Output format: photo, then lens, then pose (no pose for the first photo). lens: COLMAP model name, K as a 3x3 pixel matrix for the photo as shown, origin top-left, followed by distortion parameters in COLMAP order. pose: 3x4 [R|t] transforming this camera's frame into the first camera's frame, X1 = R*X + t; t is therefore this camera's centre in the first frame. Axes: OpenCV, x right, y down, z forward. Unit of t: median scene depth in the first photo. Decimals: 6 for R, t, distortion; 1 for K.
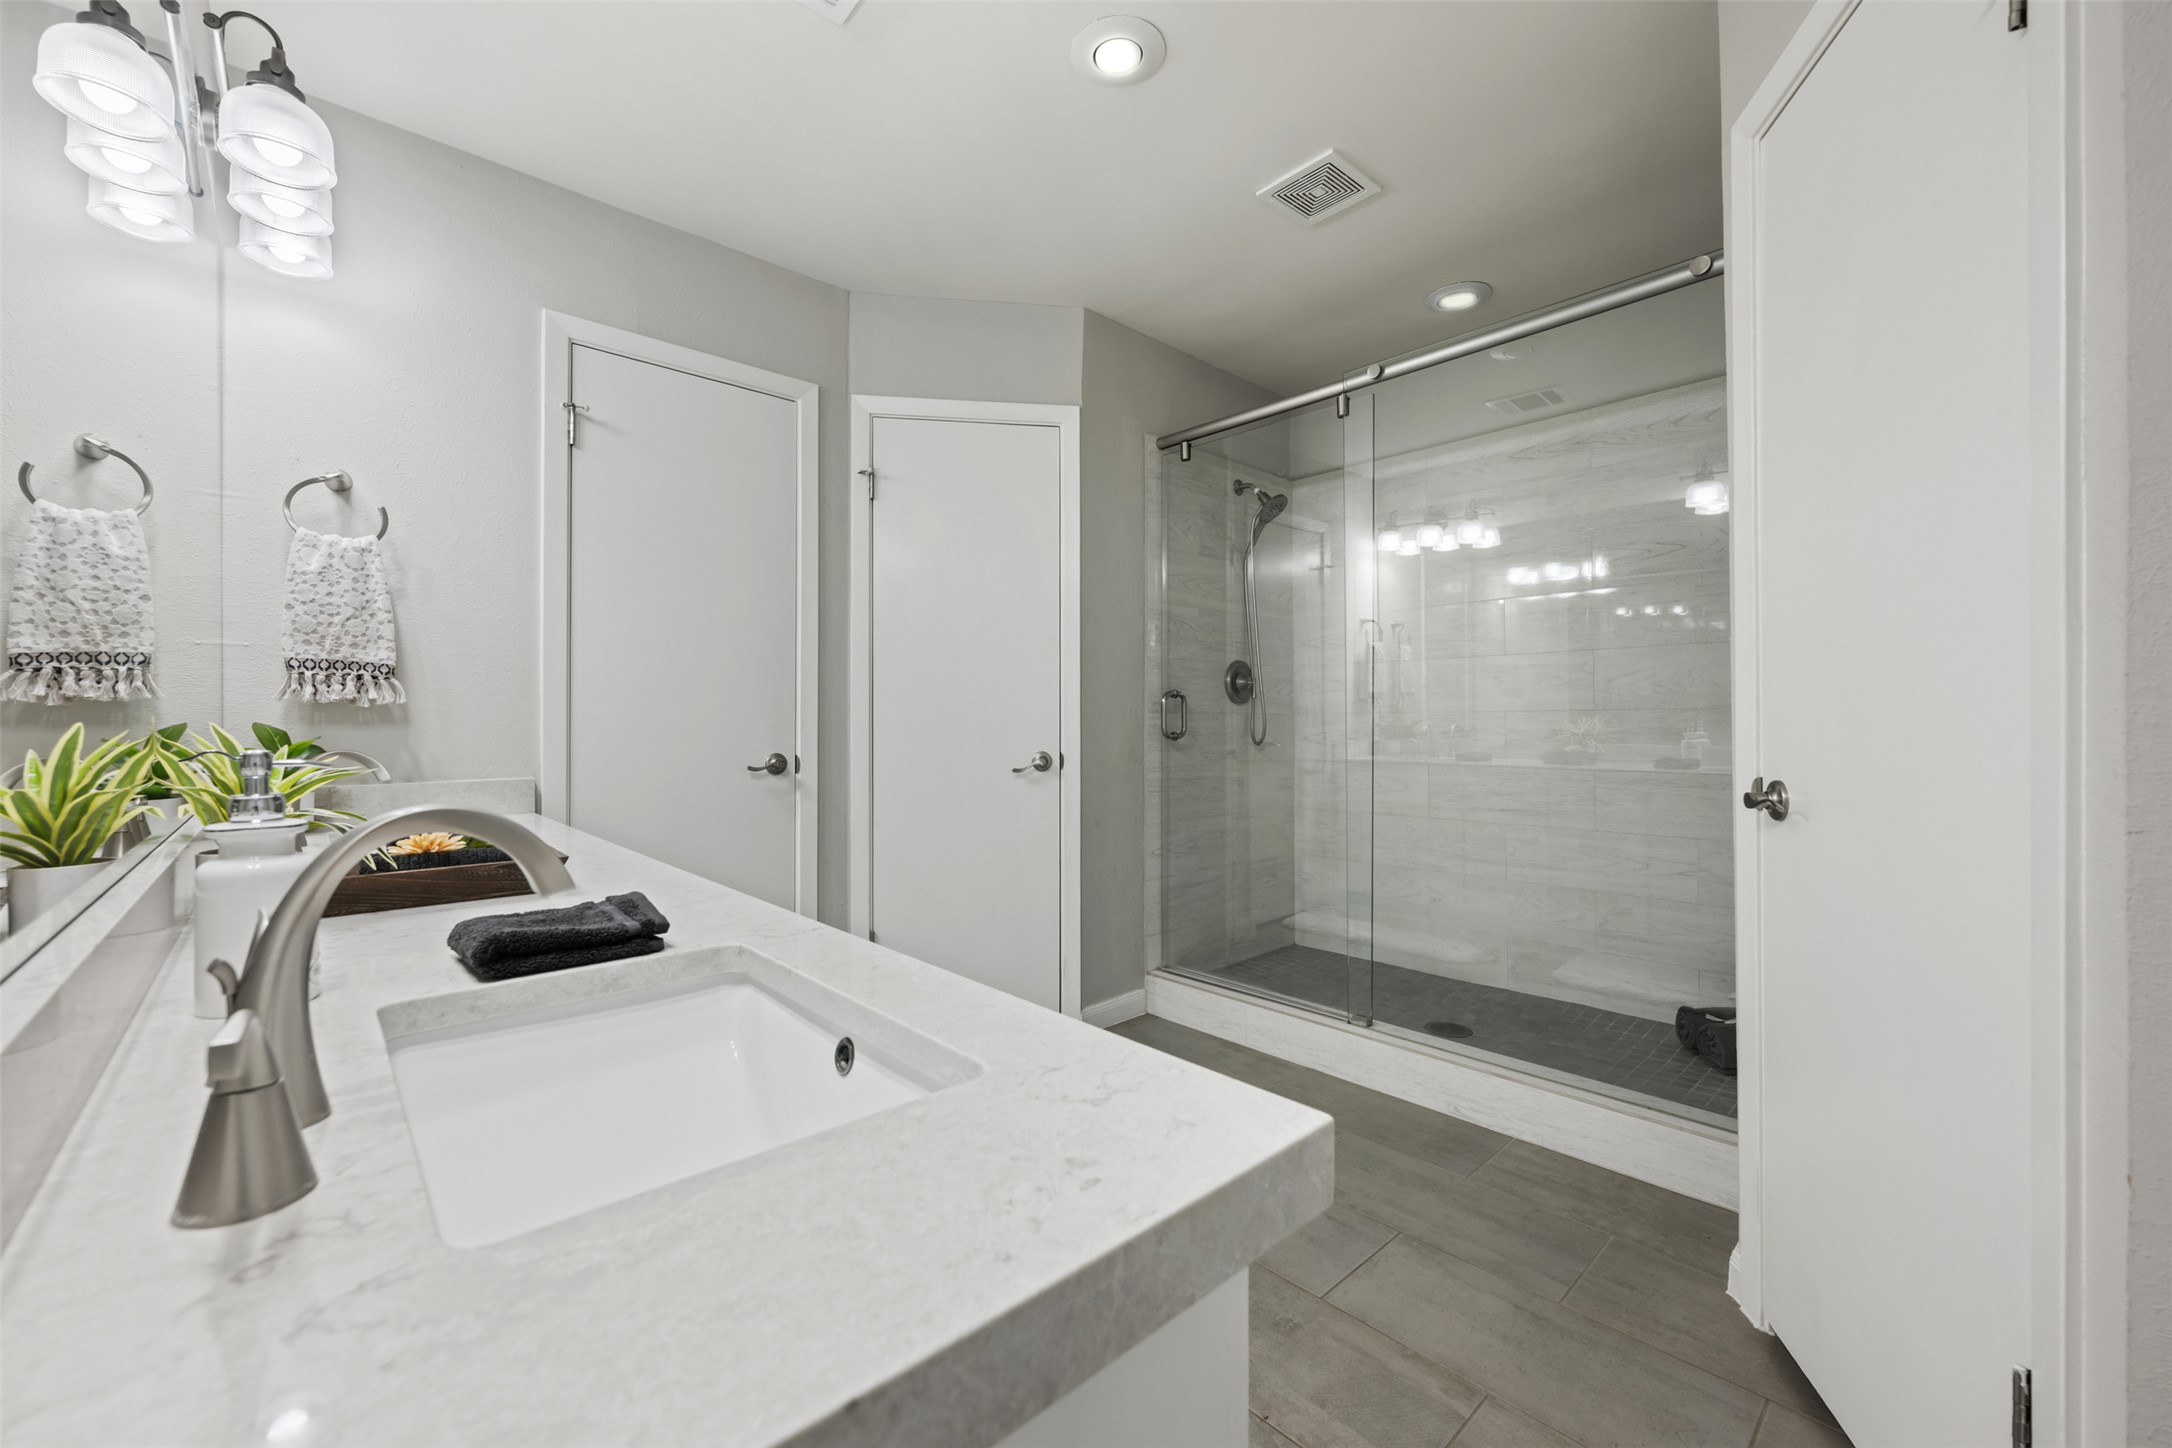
lens RADIAL K [[861.2, 0, 1087.5], [0, 861.2, 718.3], [0, 0, 1]] dist [-0.001663, -0.000284]
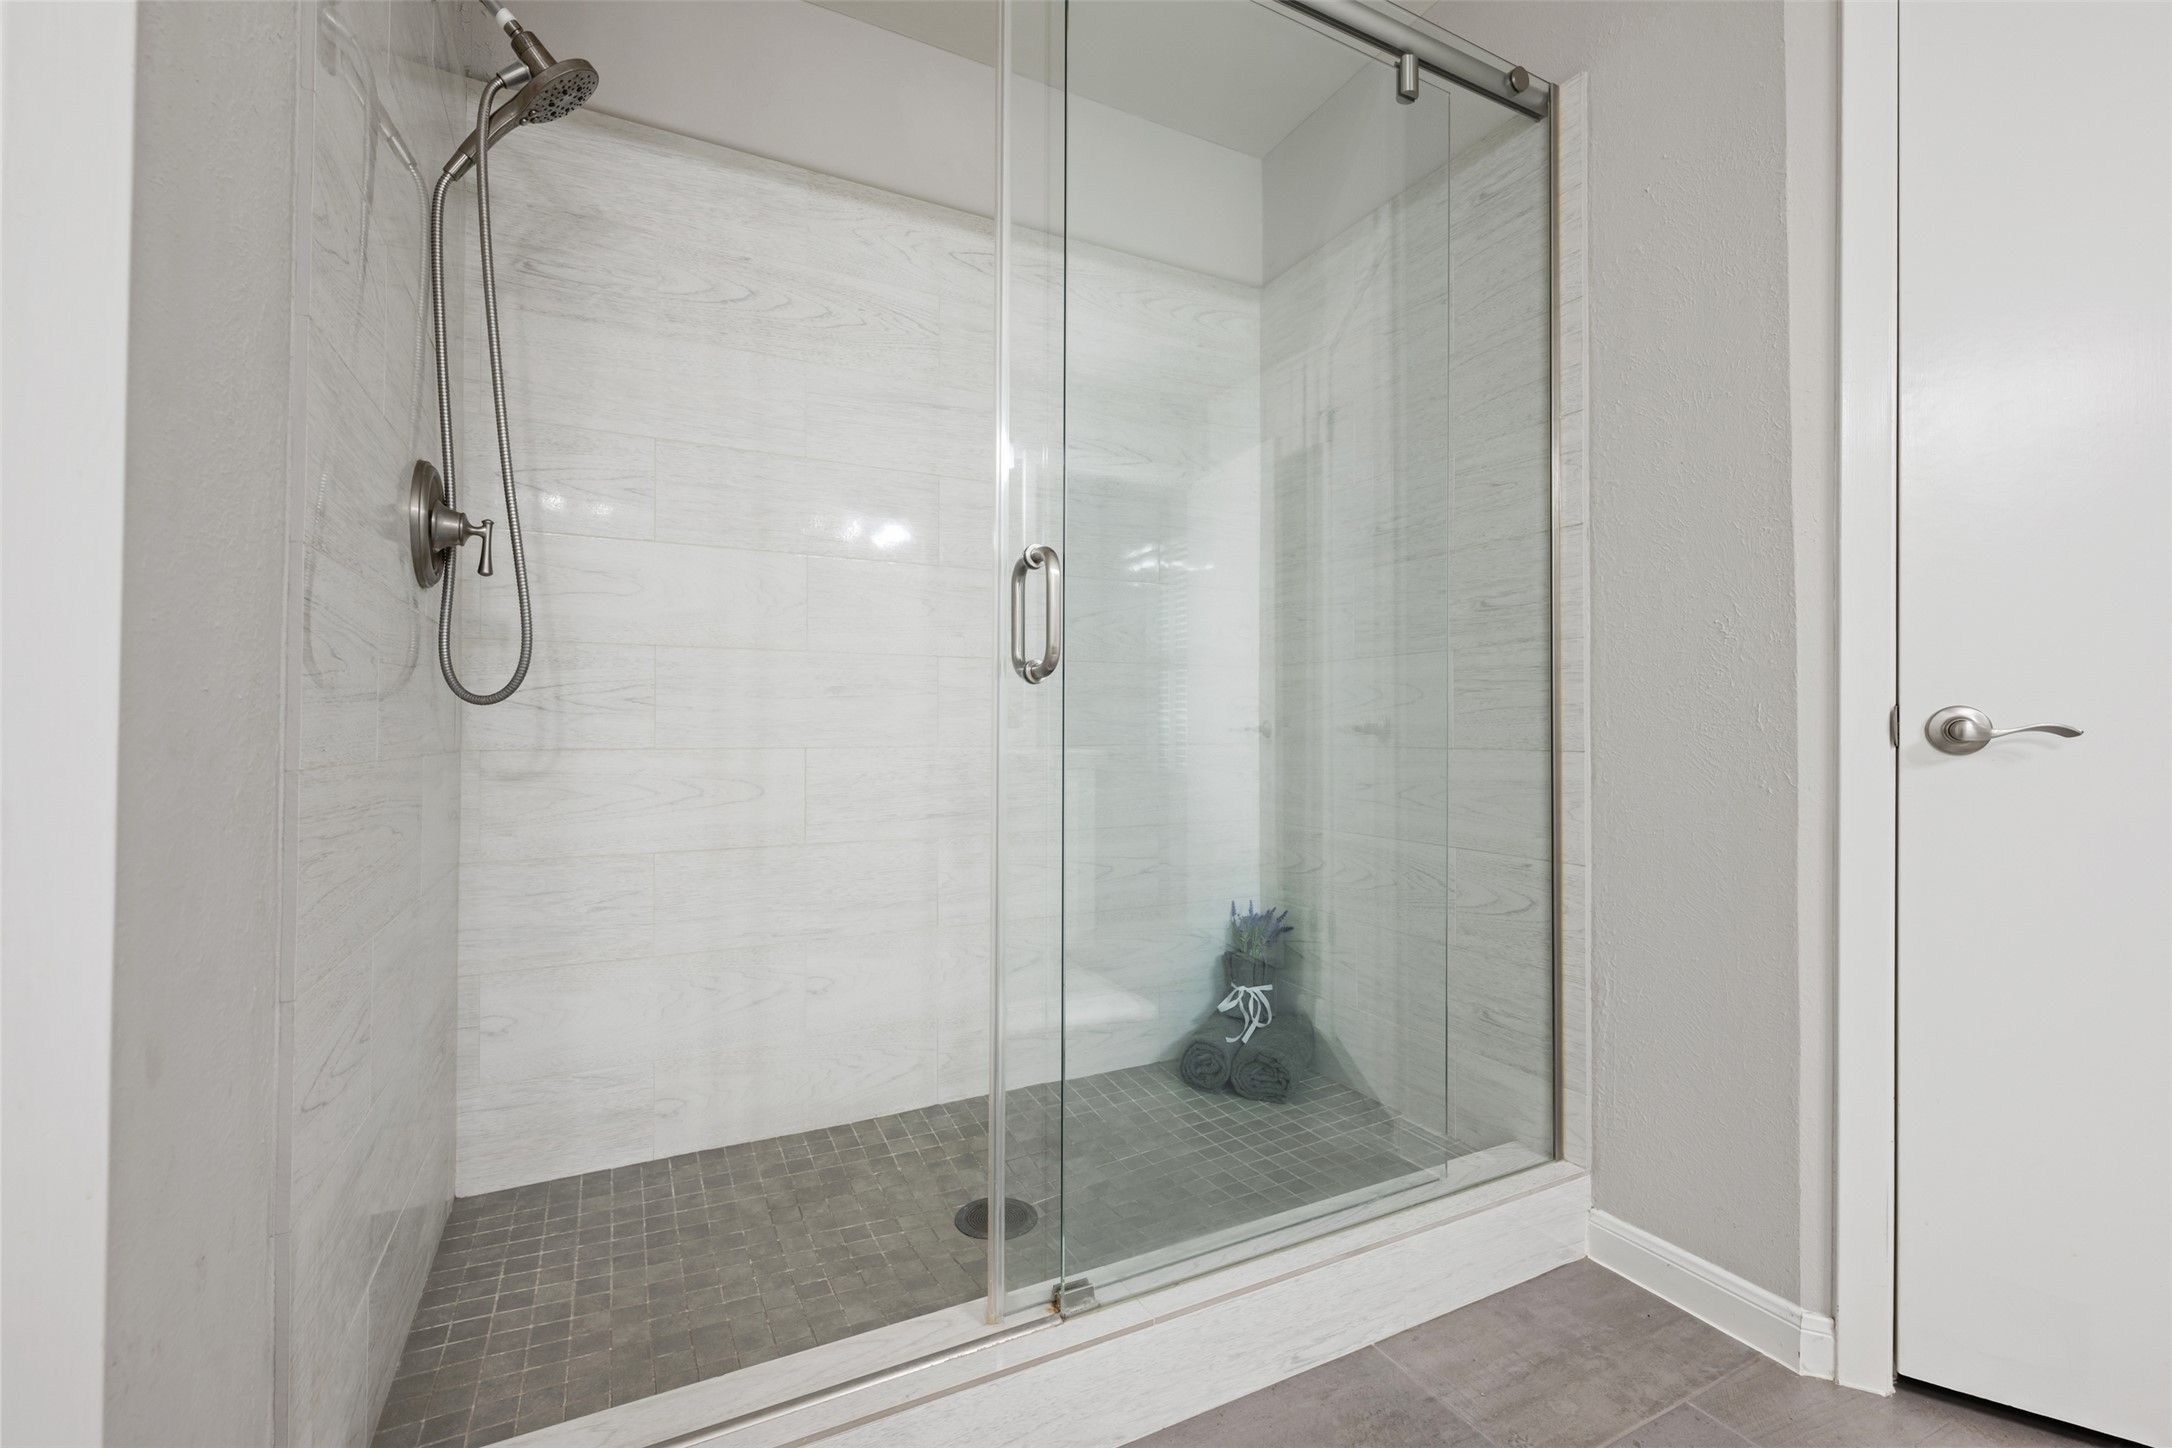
lens RADIAL K [[917.4, 0, 1088.7], [0, 917.4, 718.8], [0, 0, 1]] dist [0.000511, 0.000490]
pose [[0.262356, 0.014221, 0.964866, -0.047546], [-0.011386, 0.999867, -0.011641, 0.016355], [-0.964904, -0.007932, 0.262483, 0.272481]]
